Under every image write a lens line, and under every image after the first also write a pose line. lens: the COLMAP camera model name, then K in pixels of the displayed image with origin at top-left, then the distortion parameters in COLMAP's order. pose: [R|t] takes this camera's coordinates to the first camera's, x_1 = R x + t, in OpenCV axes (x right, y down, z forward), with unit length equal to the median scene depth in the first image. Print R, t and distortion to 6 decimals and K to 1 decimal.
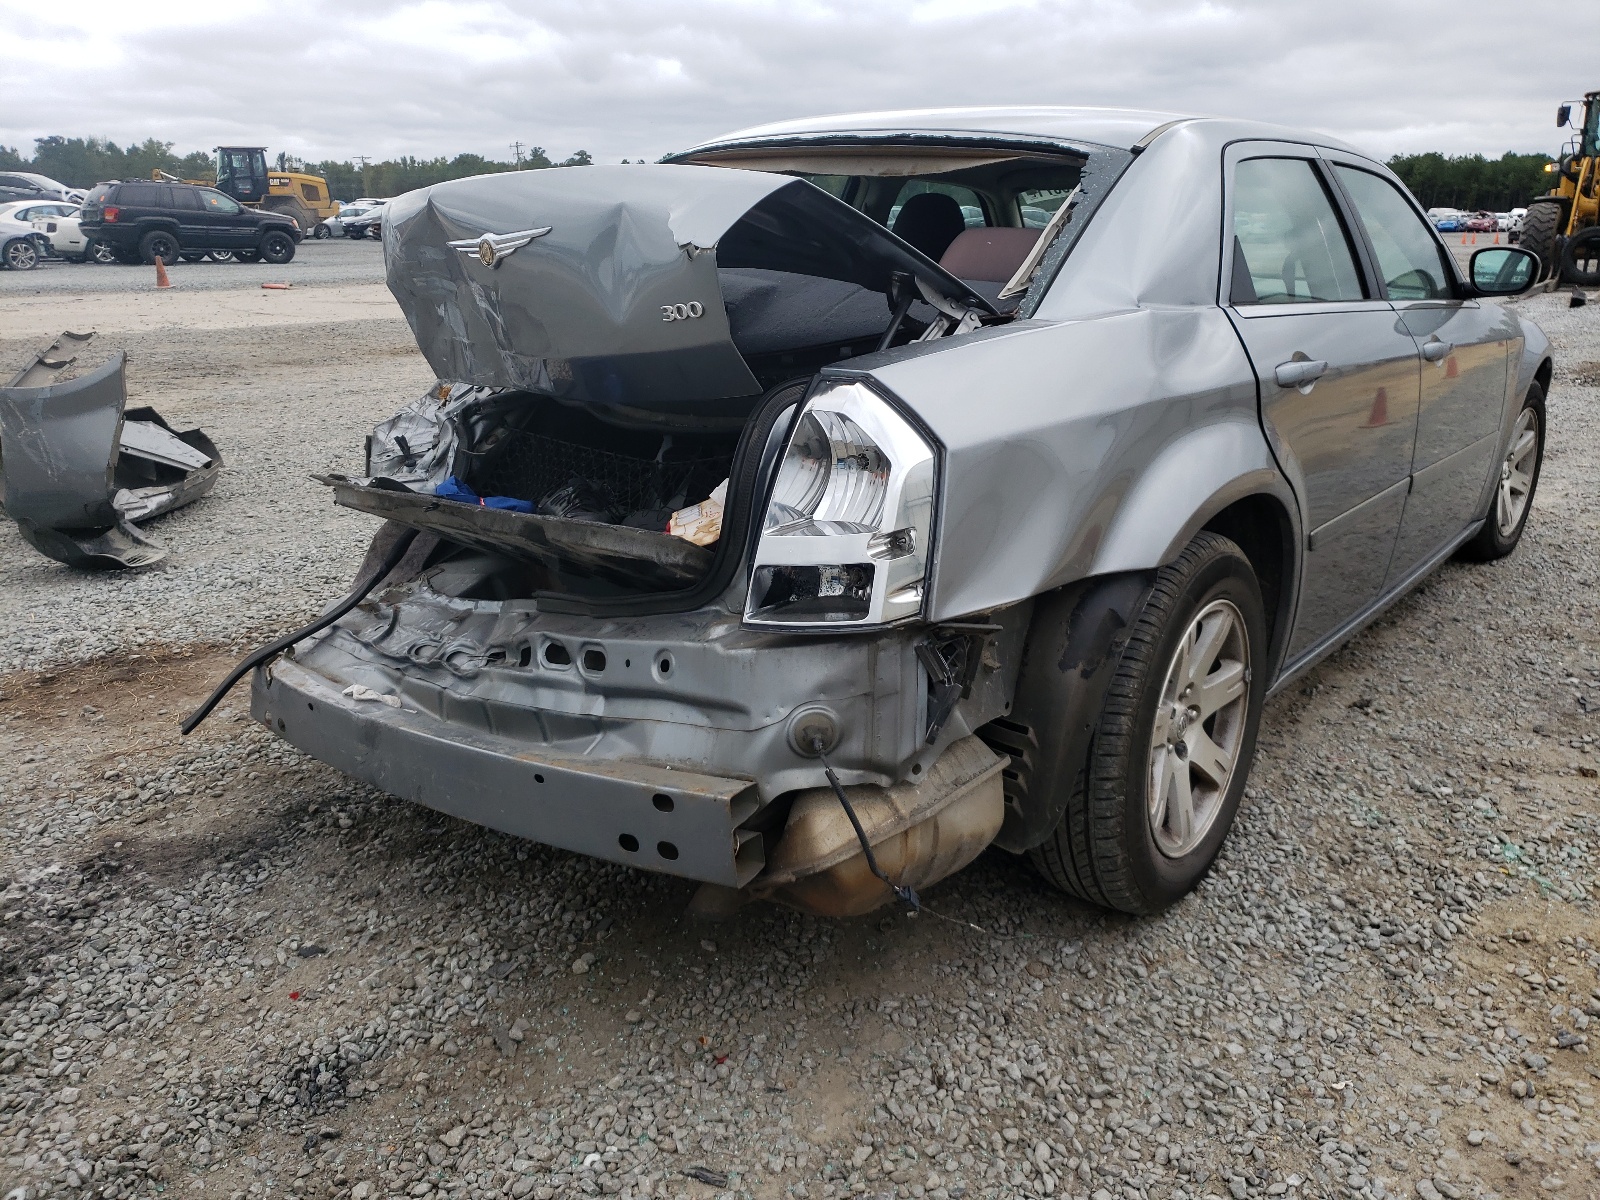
lens RADIAL K [[1225.5, 0, 803.1], [0, 1225.5, 594.2], [0, 0, 1]] dist [0.020489, 0.000197]
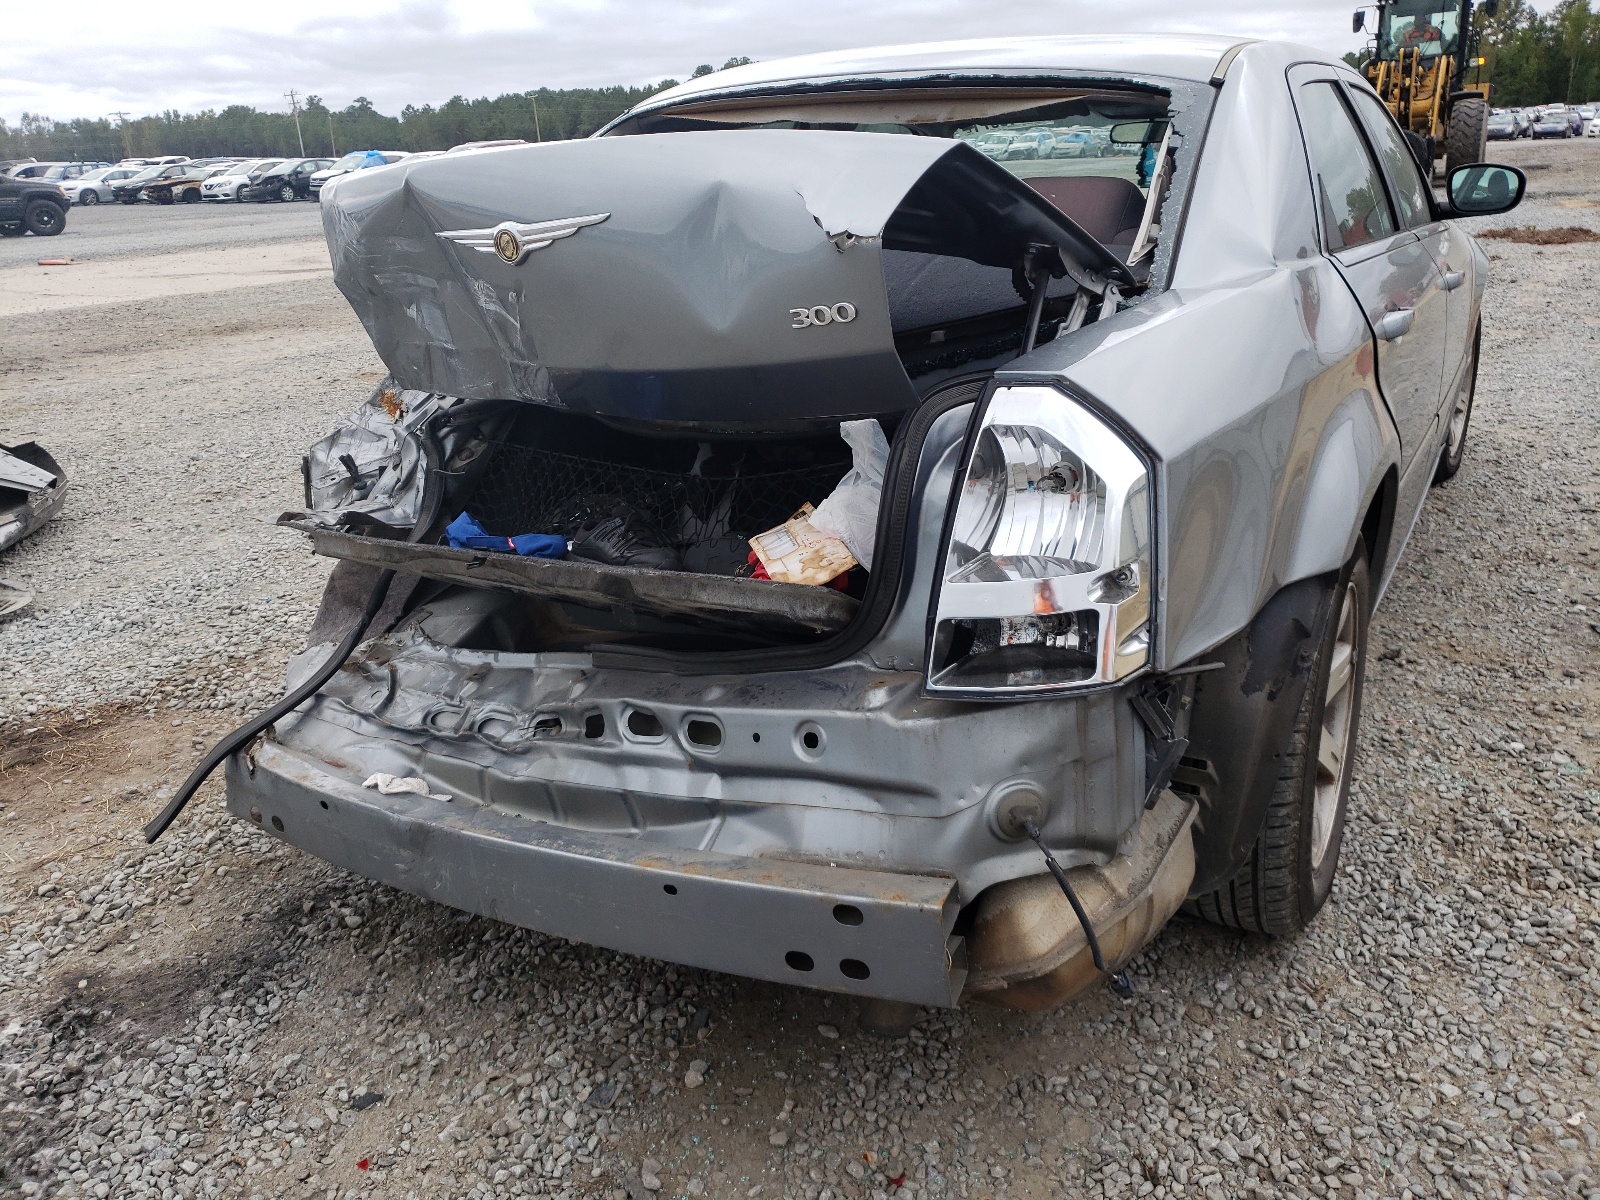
lens RADIAL K [[1243.5, 0, 798.6], [0, 1243.5, 600.1], [0, 0, 1]] dist [0.018141, 0.006986]
pose [[0.990411, -0.088041, 0.106469, -0.170278], [0.083051, 0.995268, 0.050440, -0.066941], [-0.110406, -0.041114, 0.993036, 0.139073]]
